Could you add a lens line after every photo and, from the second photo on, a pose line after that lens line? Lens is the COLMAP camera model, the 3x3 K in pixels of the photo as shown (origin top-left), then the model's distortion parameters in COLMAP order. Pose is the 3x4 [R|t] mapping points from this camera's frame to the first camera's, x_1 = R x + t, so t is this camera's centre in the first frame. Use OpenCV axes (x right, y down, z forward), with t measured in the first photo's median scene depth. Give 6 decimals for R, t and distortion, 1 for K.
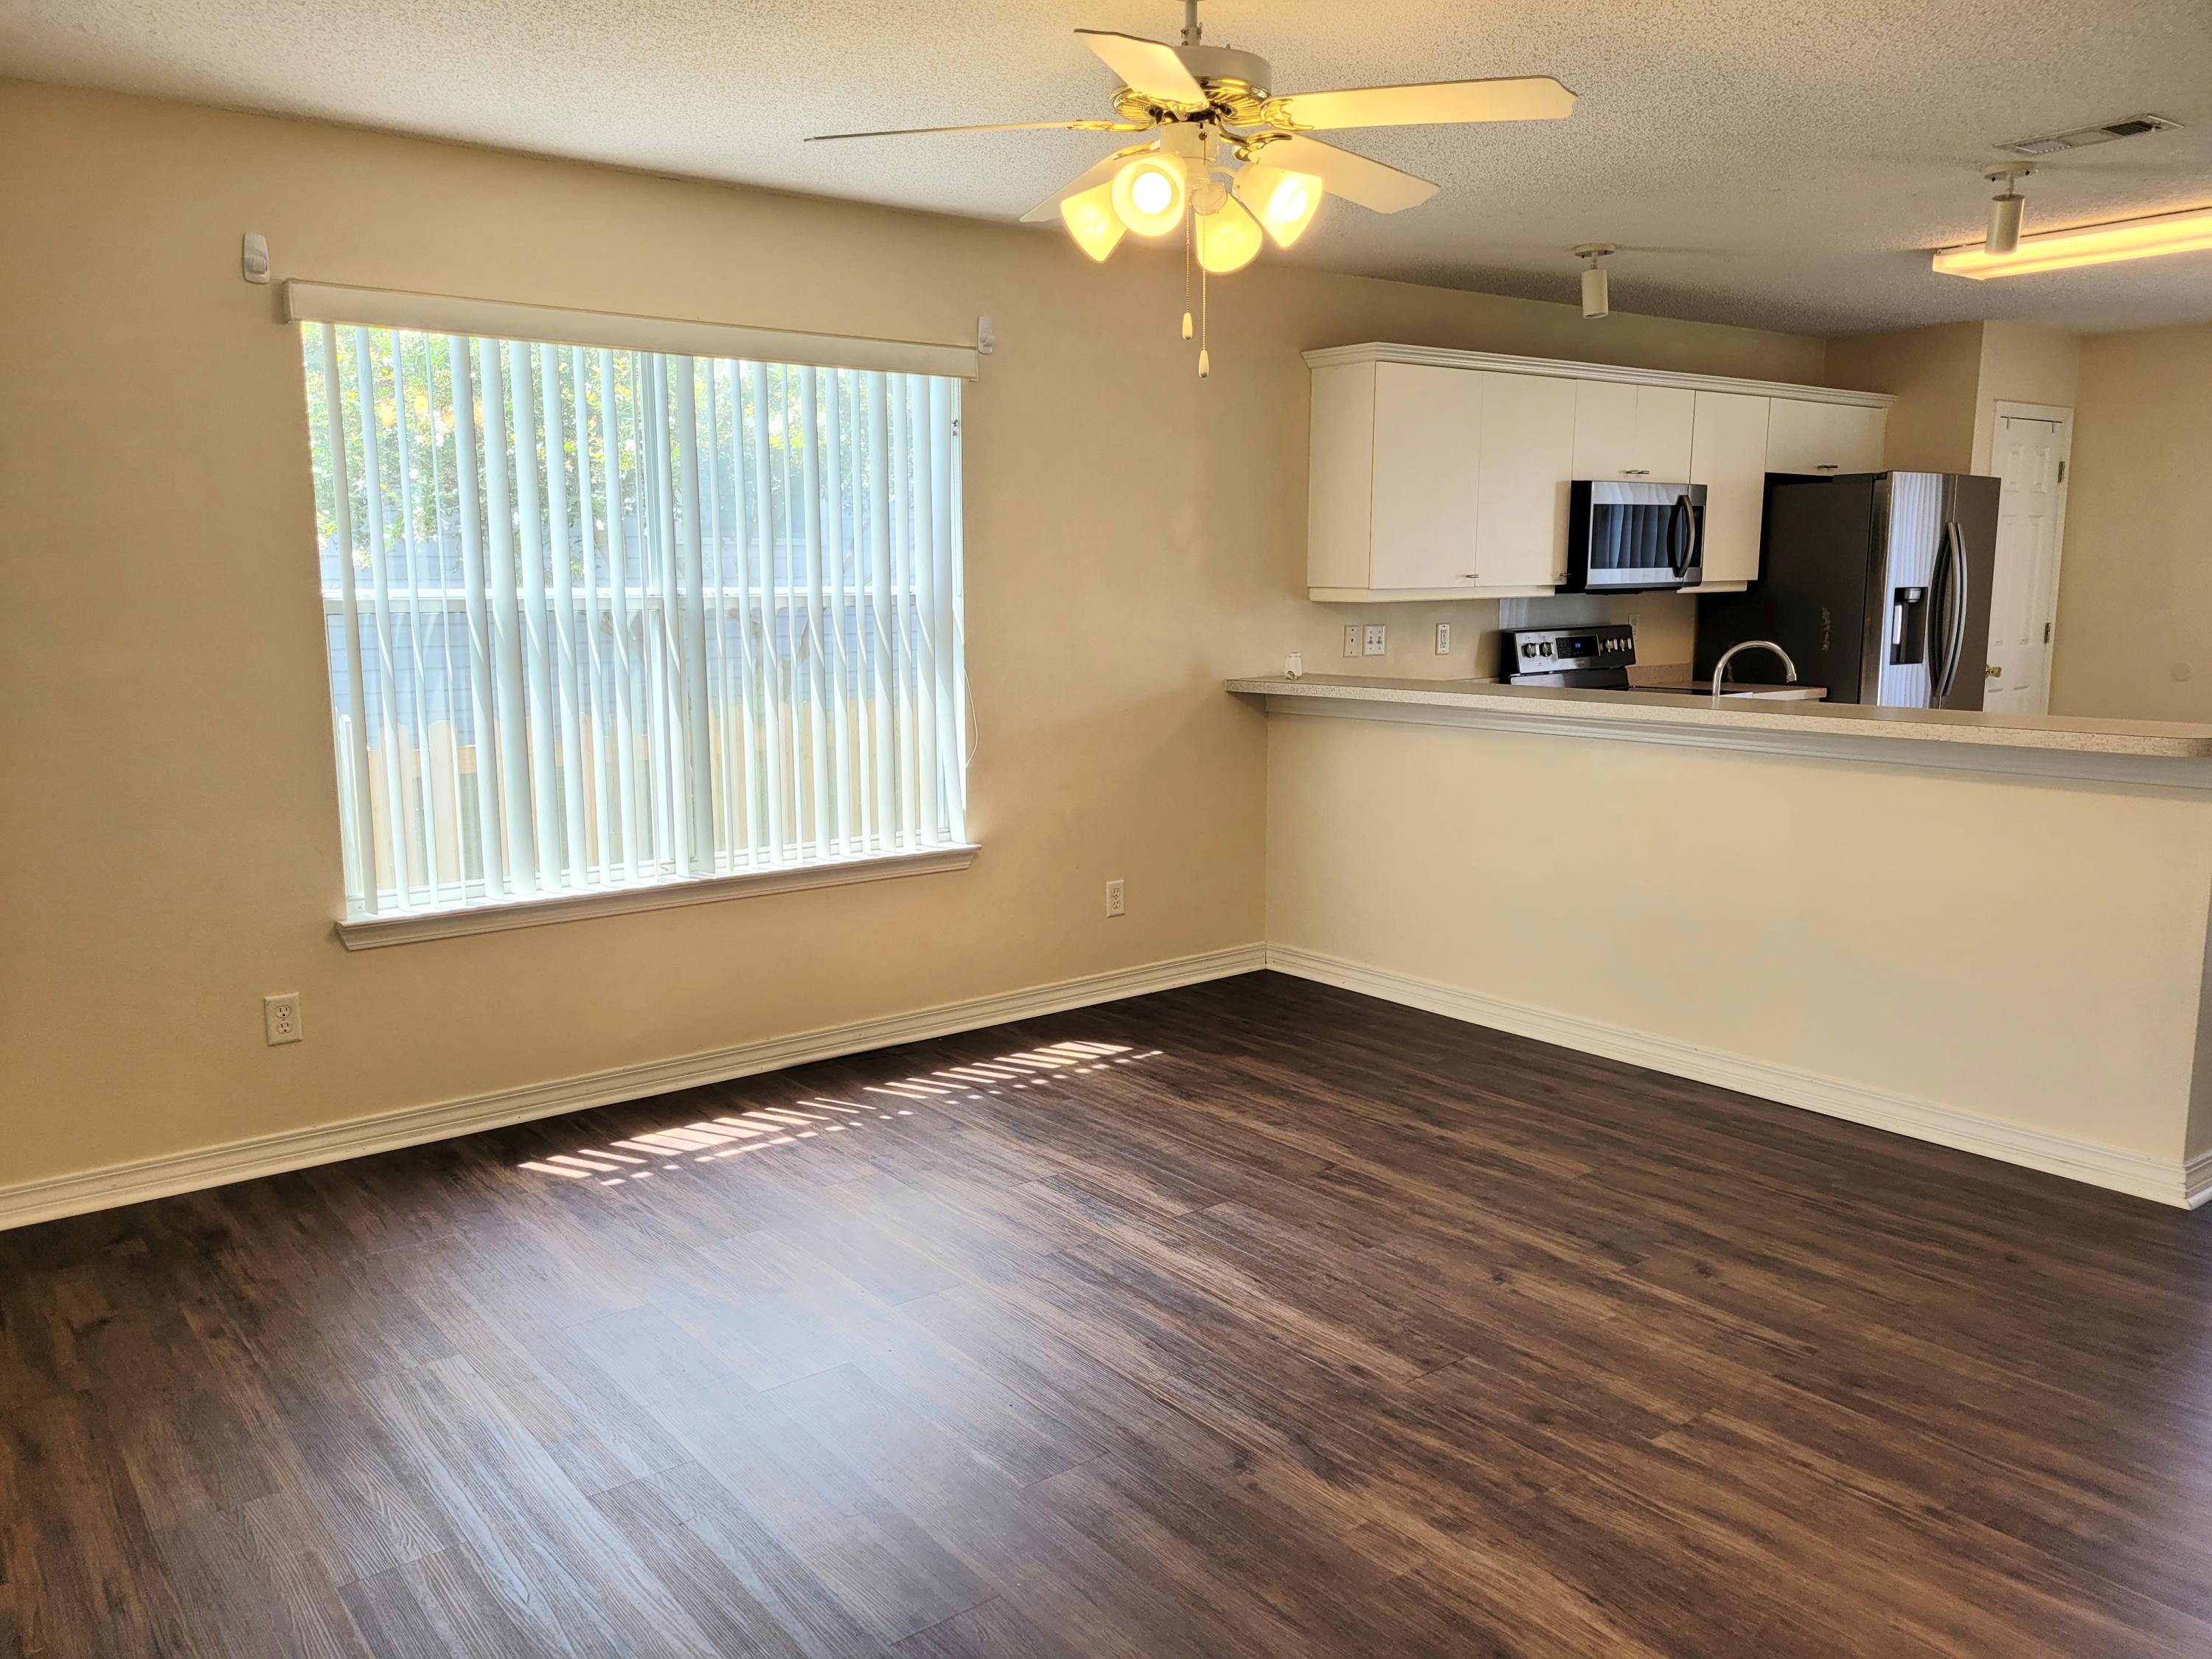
lens RADIAL K [[1666.9, 0, 1095.8], [0, 1666.9, 851.1], [0, 0, 1]] dist [0.055026, -0.035670]
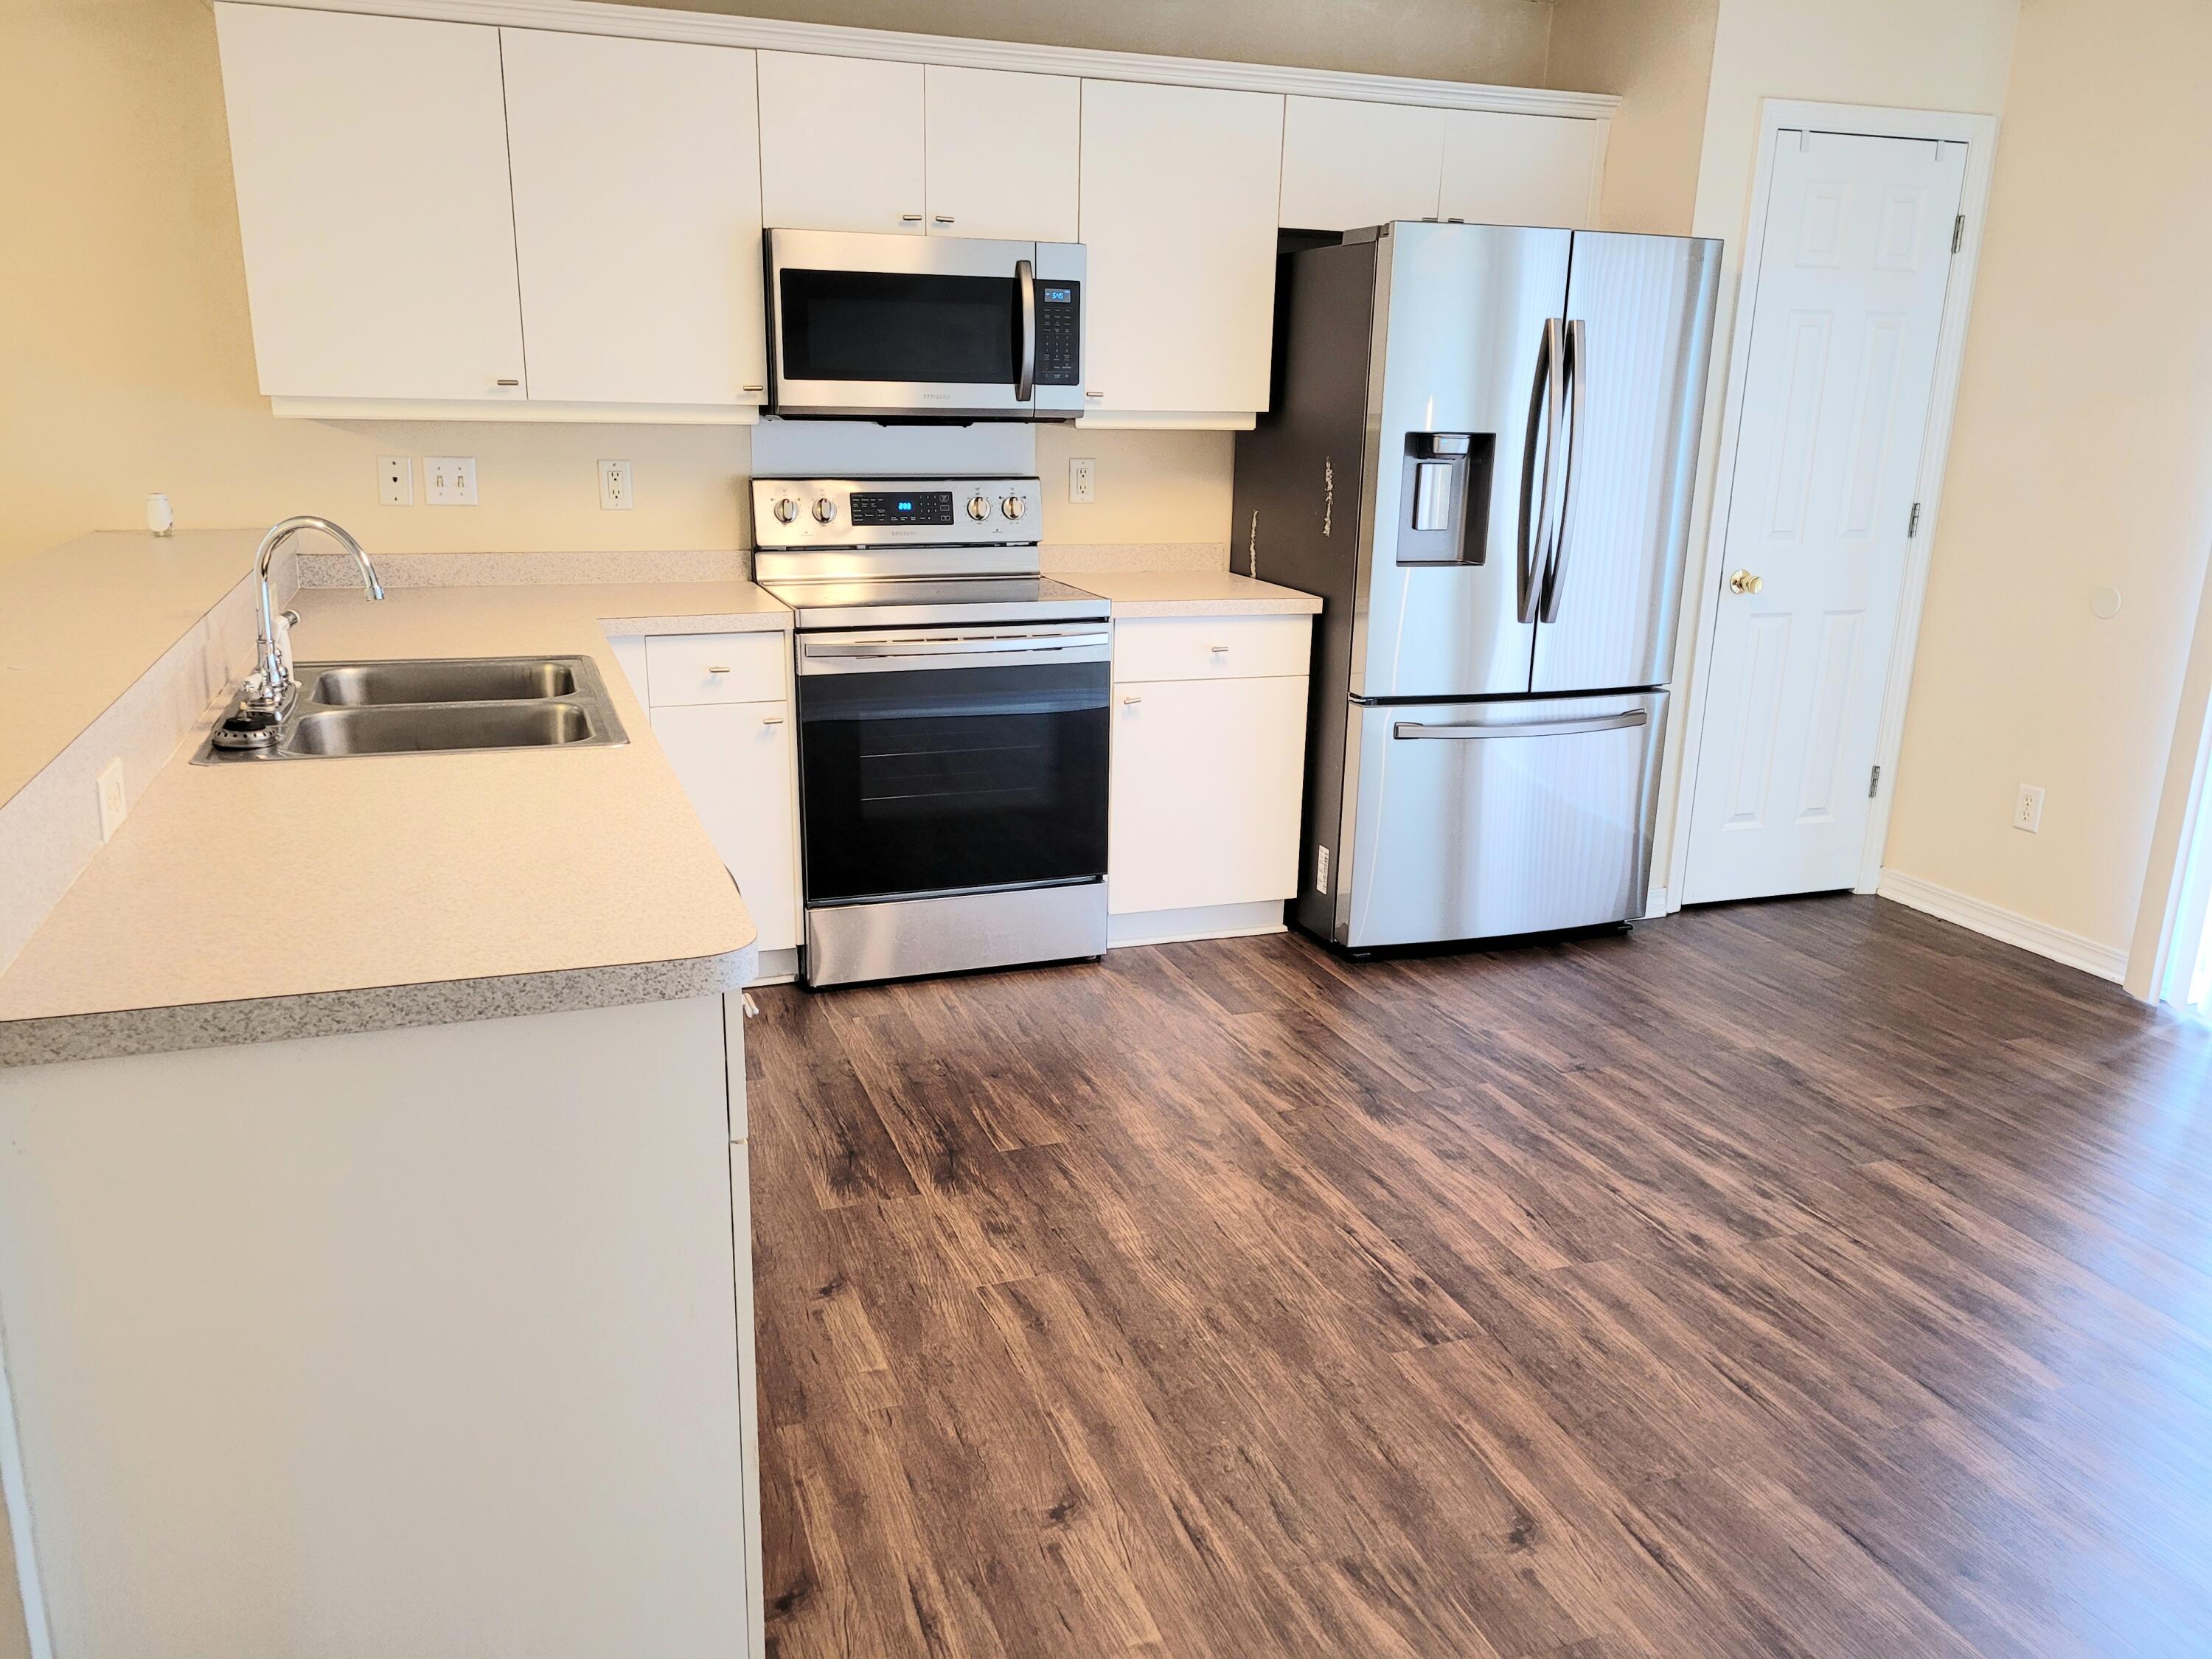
lens RADIAL K [[1666.9, 0, 1107.7], [0, 1666.9, 832.8], [0, 0, 1]] dist [0.055026, -0.035670]
pose [[0.948628, 0.105679, -0.298222, 0.781970], [-0.077785, 0.991538, 0.103937, -0.102292], [0.306683, -0.075400, 0.948821, 0.585815]]
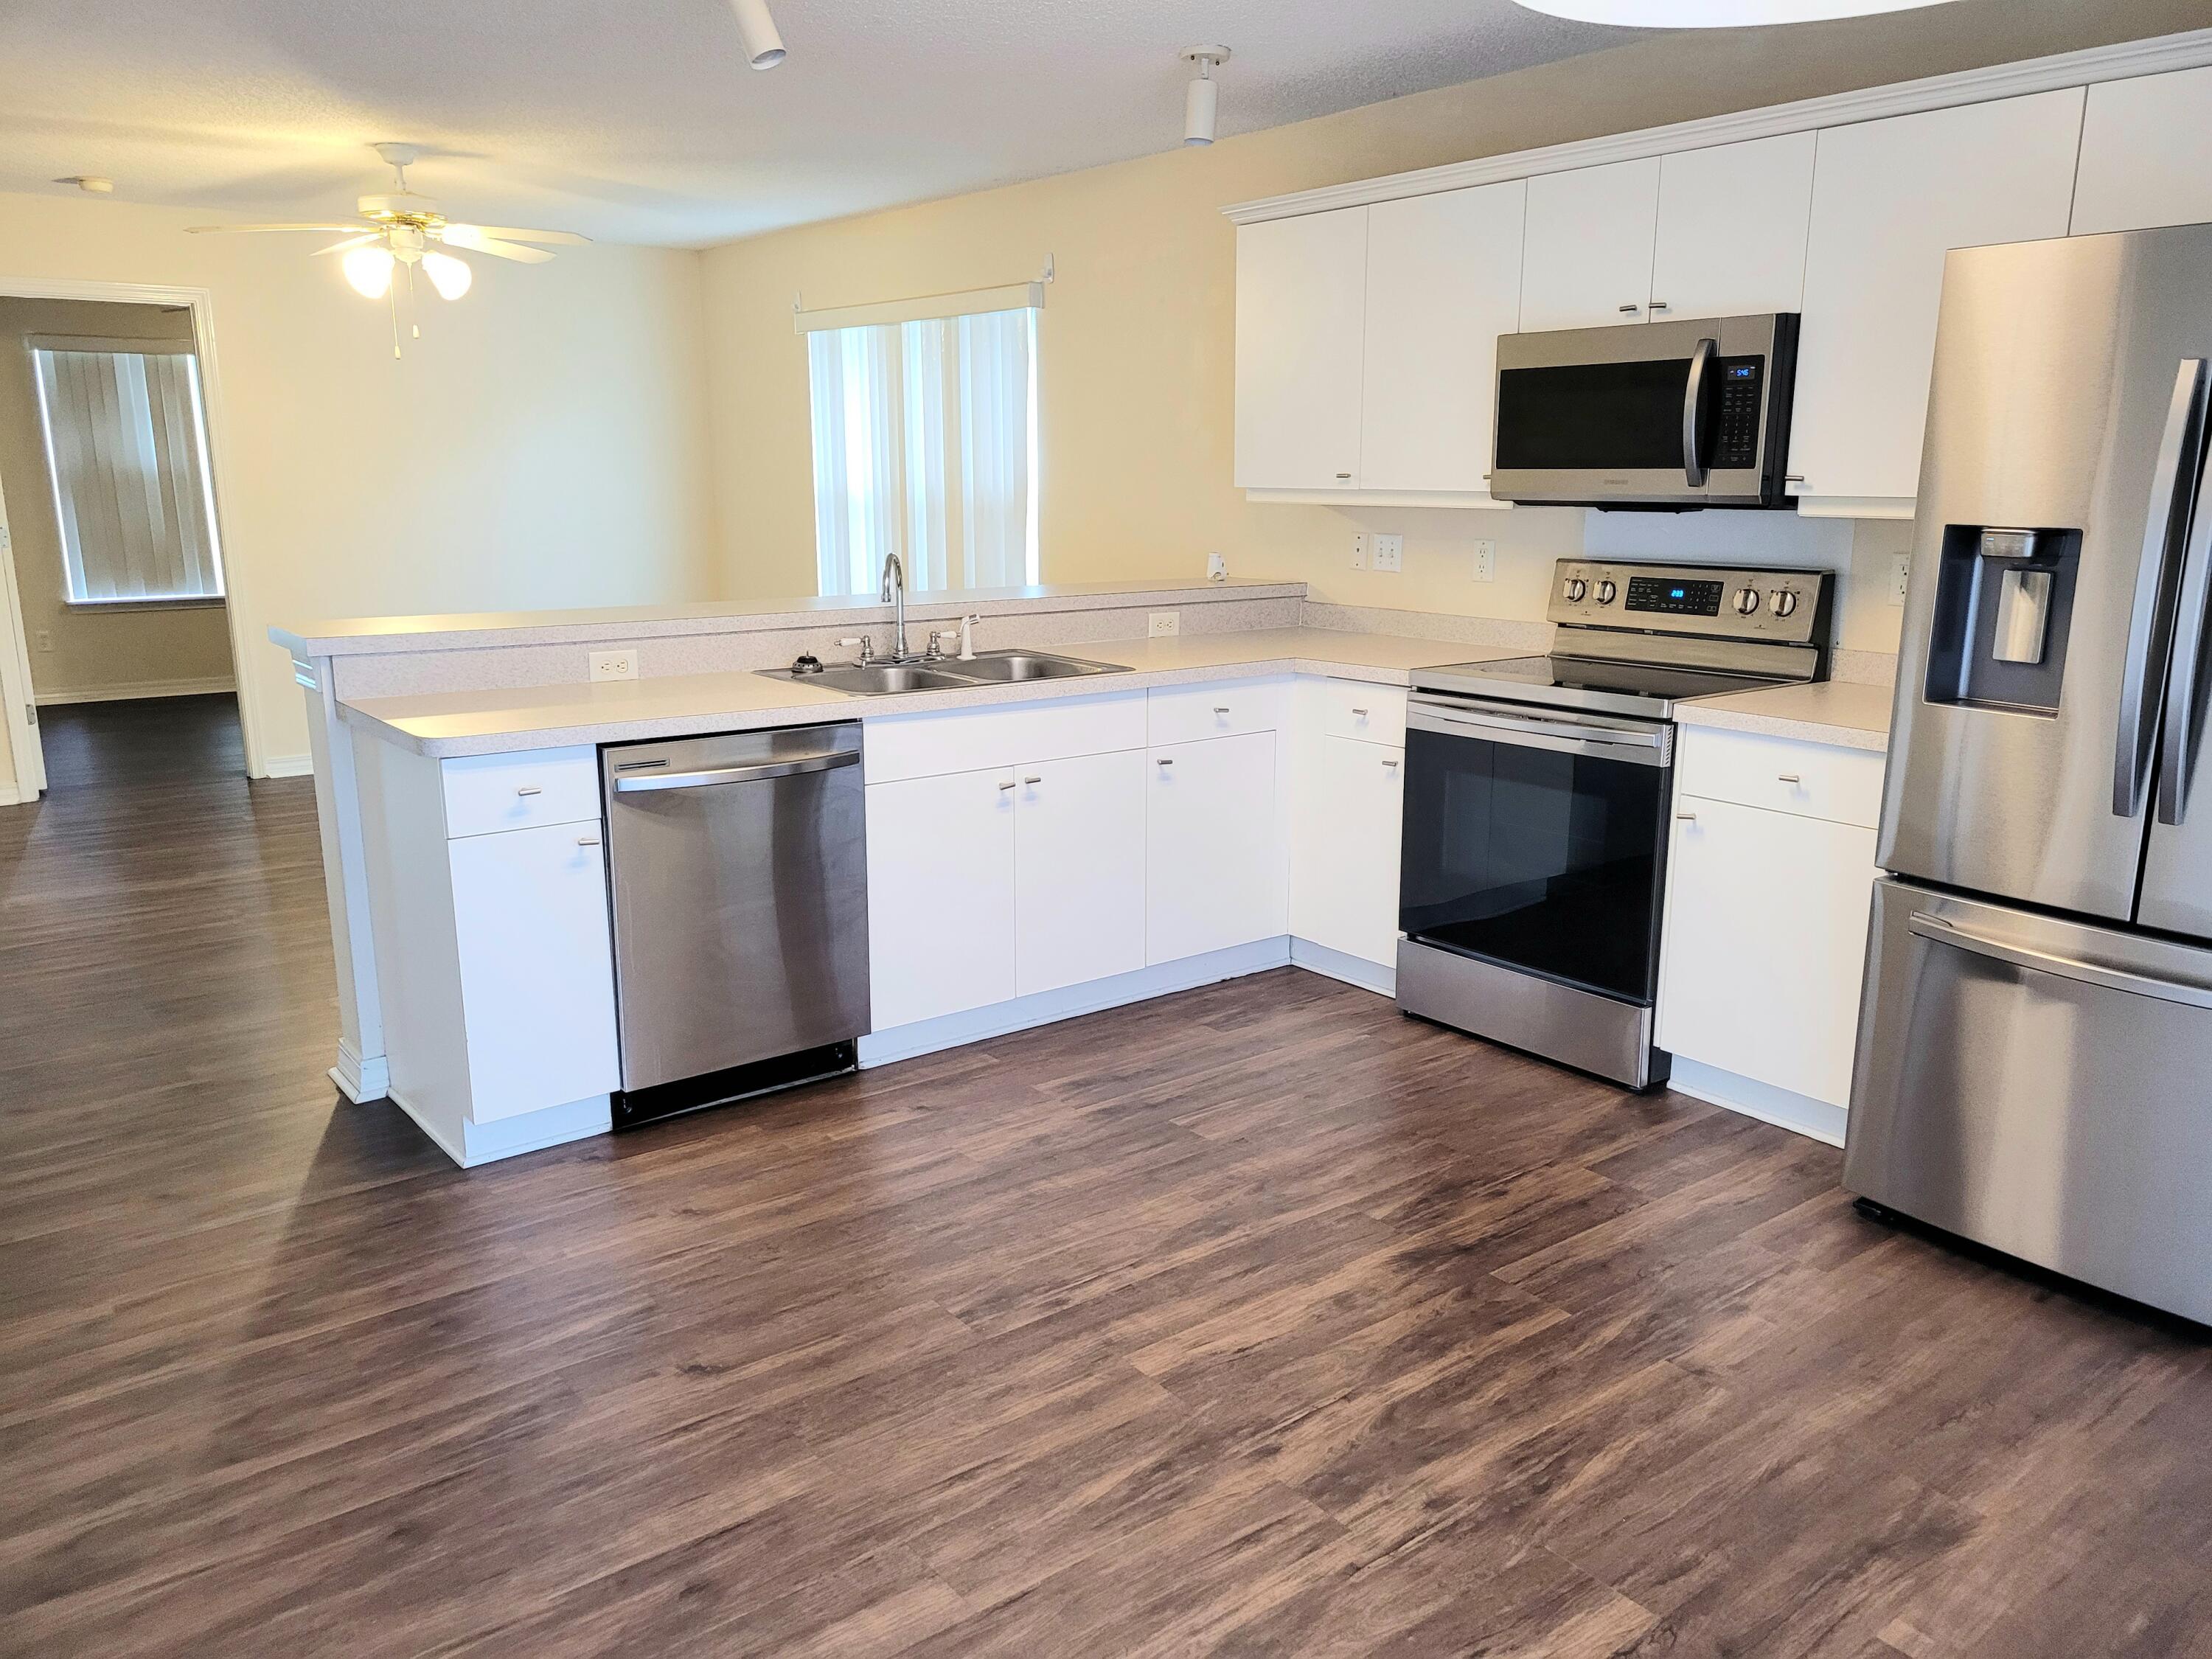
lens RADIAL K [[1666.9, 0, 1116.5], [0, 1666.9, 828.6], [0, 0, 1]] dist [0.055026, -0.035670]
pose [[-0.007631, 0.223105, -0.974764, 1.269965], [-0.168189, 0.960619, 0.221185, -0.199288], [0.985725, 0.165633, 0.030193, 1.111182]]
